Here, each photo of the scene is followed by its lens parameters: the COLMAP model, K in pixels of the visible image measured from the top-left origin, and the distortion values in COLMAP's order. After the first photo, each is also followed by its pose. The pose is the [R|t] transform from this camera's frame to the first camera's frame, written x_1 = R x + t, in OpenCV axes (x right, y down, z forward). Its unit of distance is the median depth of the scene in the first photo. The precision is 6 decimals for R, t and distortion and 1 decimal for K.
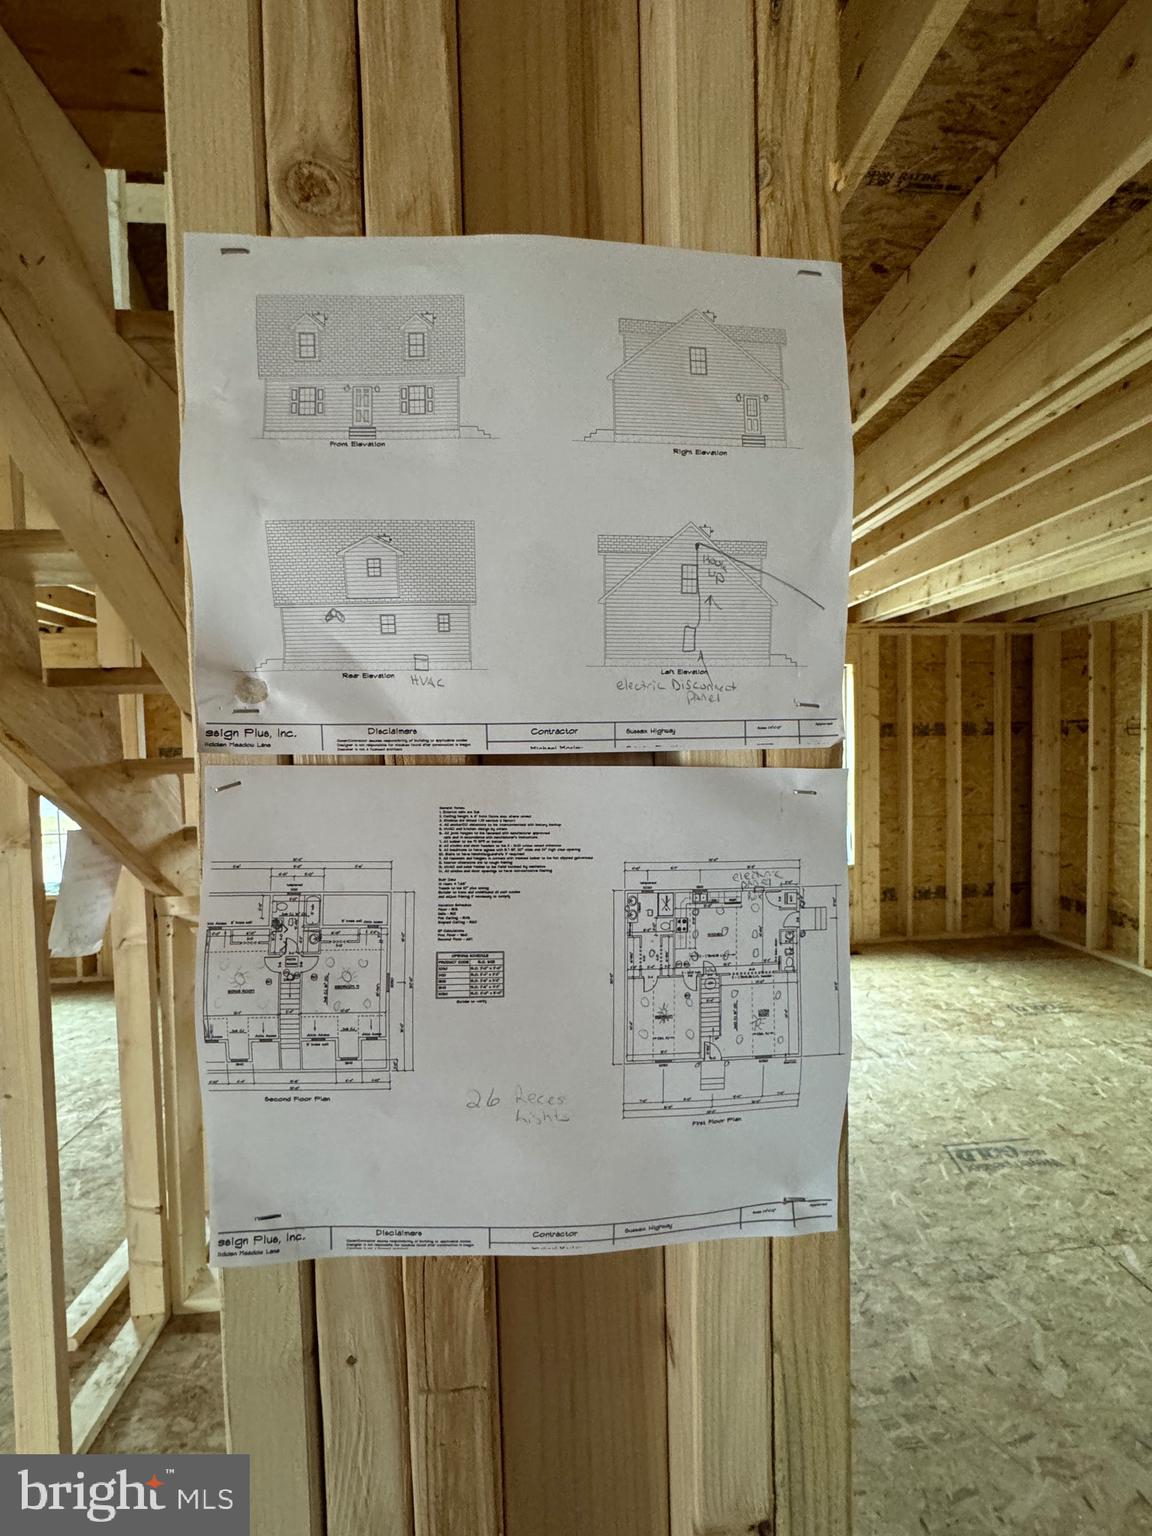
lens RADIAL K [[646.0, 0, 575.5], [0, 646.0, 763.7], [0, 0, 1]] dist [-0.002972, -0.000866]
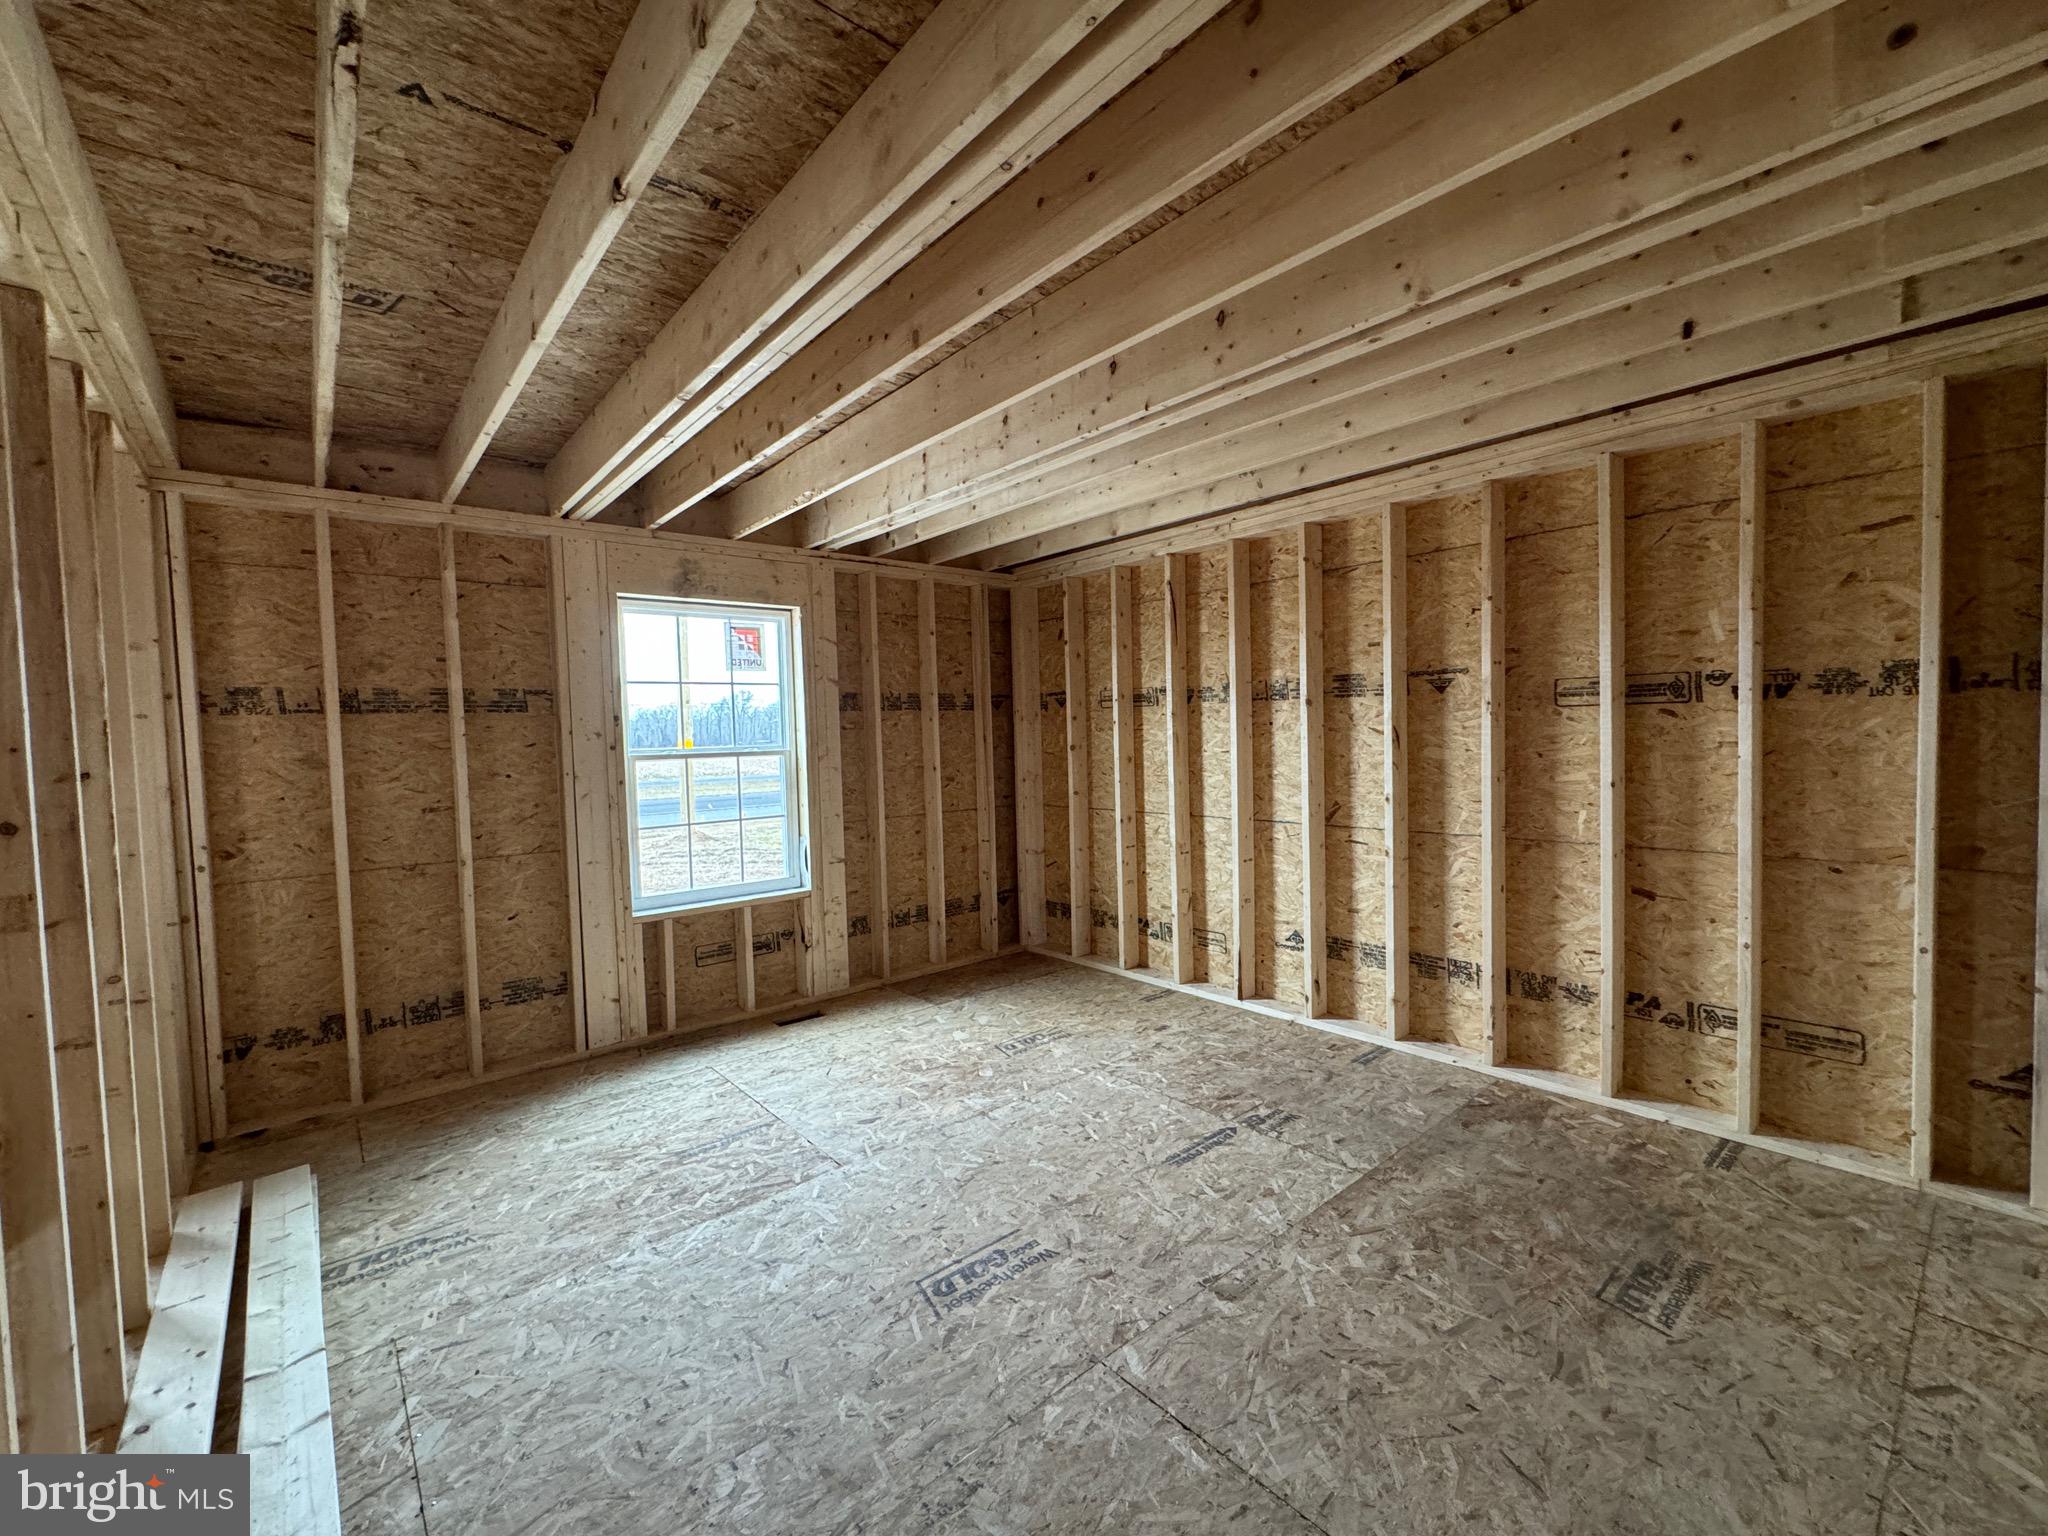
lens RADIAL K [[851.3, 0, 1024.0], [0, 851.3, 768.0], [0, 0, 1]] dist [-0.001102, 0.000052]
pose [[0.813226, -0.026381, 0.581350, 0.164682], [0.031293, 0.999509, 0.001583, 0.057147], [-0.581106, 0.016904, 0.813652, 0.207509]]
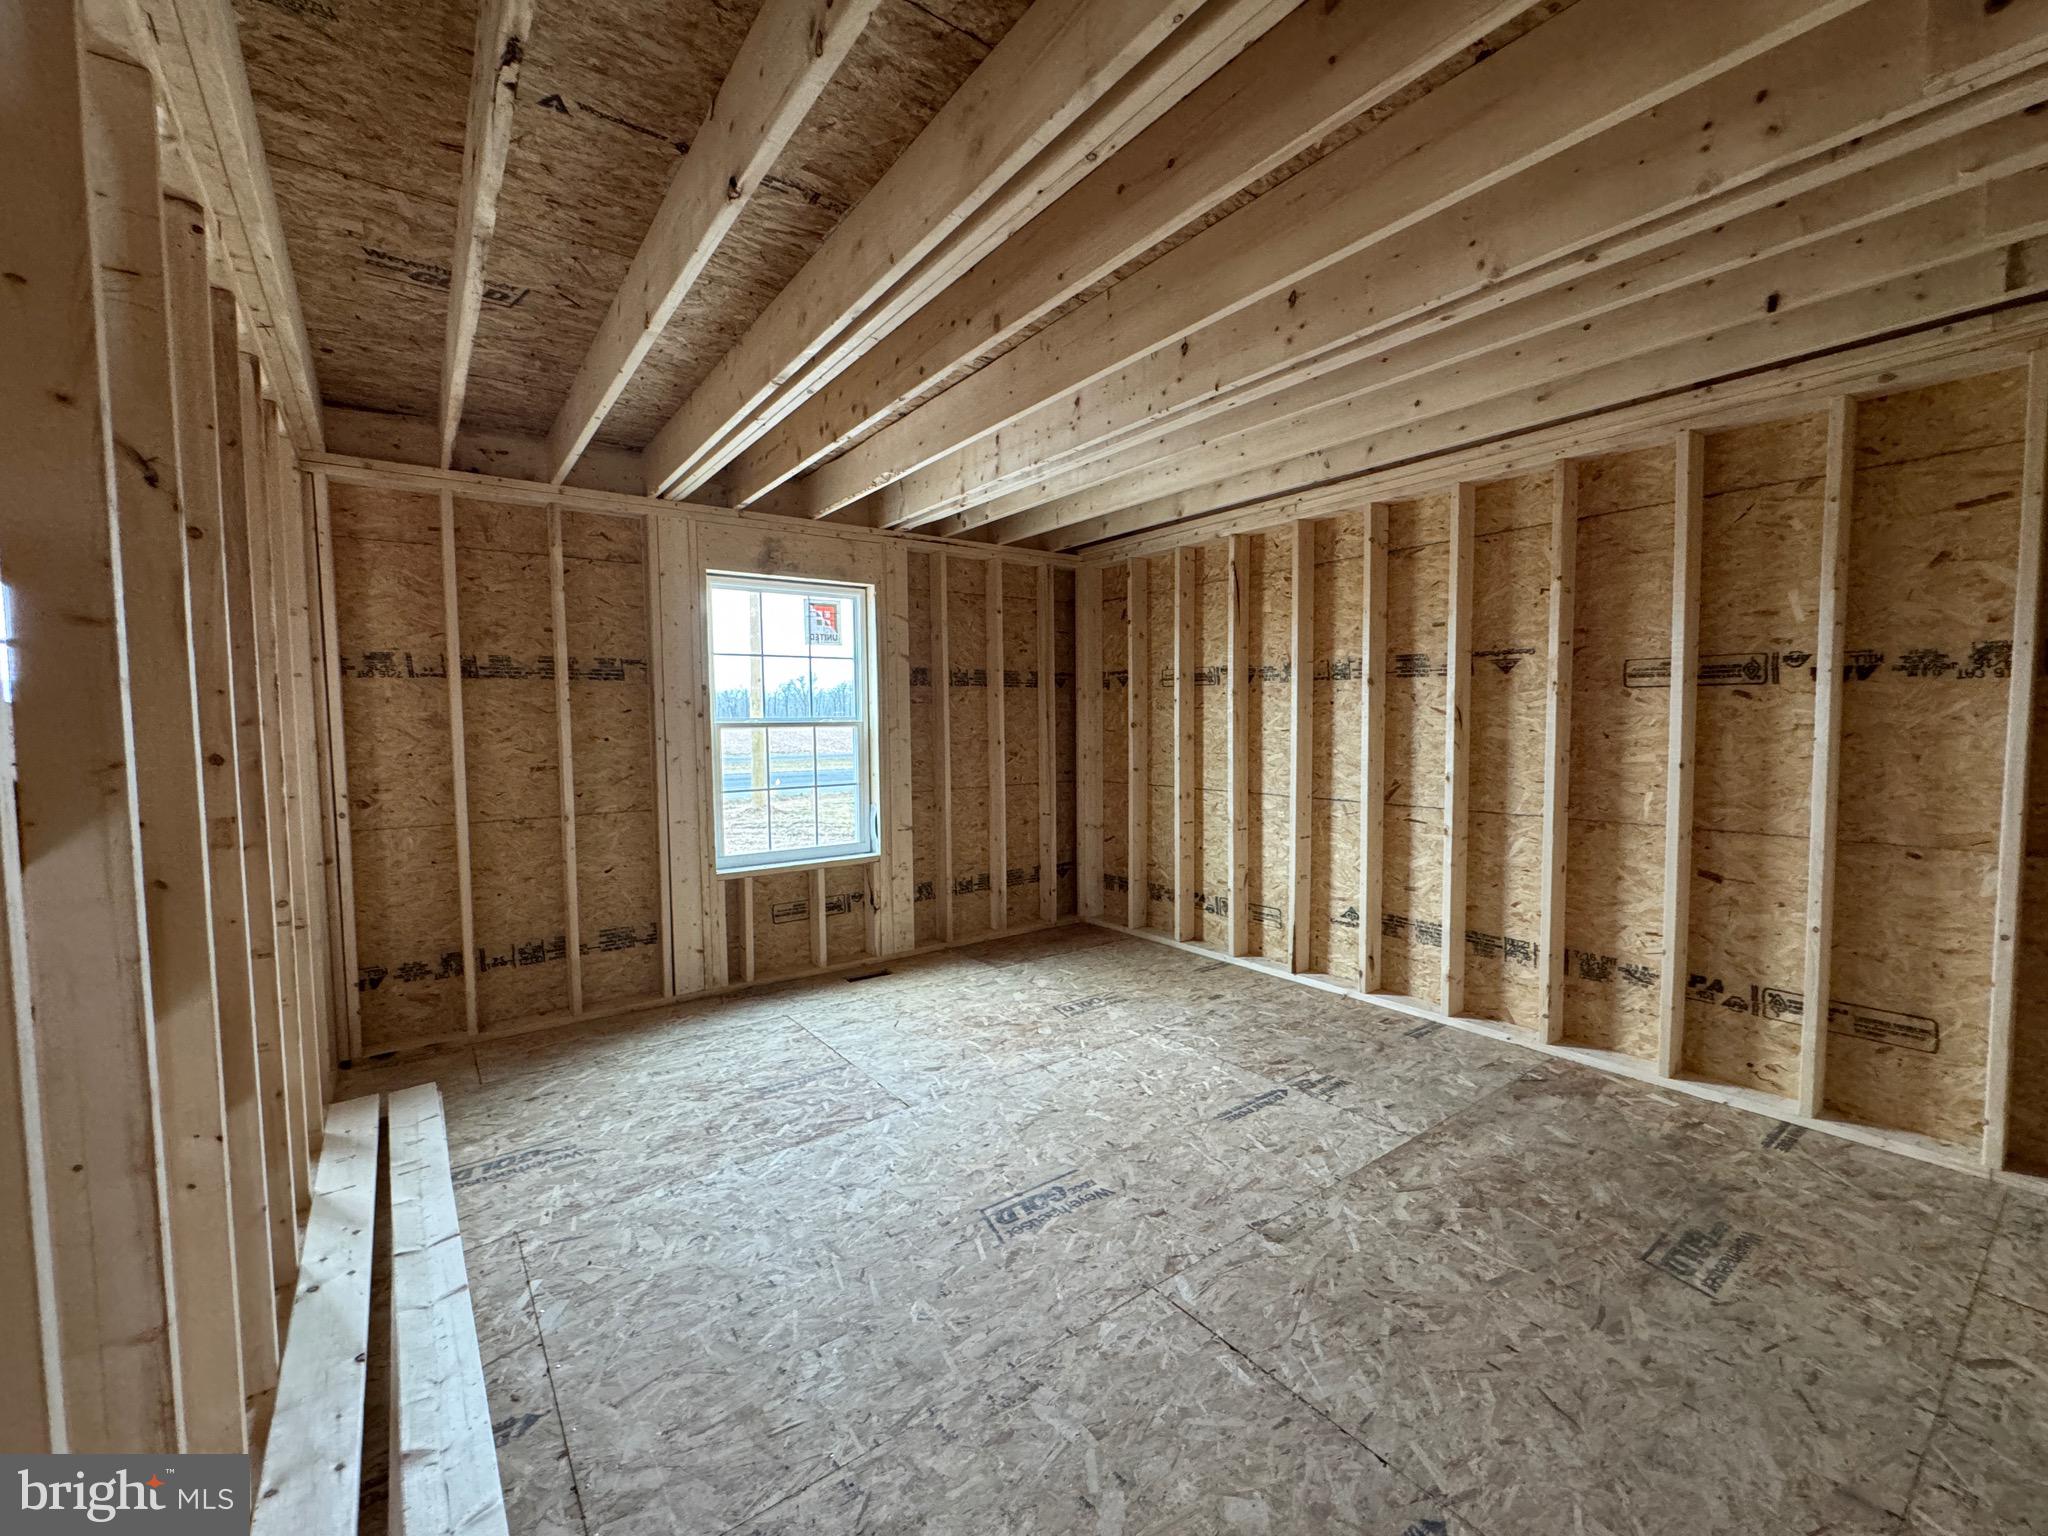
lens RADIAL K [[841.3, 0, 1024.0], [0, 841.3, 768.0], [0, 0, 1]] dist [-0.000986, -0.000289]
pose [[0.850736, -0.019448, 0.525234, 0.129857], [0.011473, 0.999764, 0.018436, 0.080416], [-0.525468, -0.009658, 0.850758, 0.180666]]
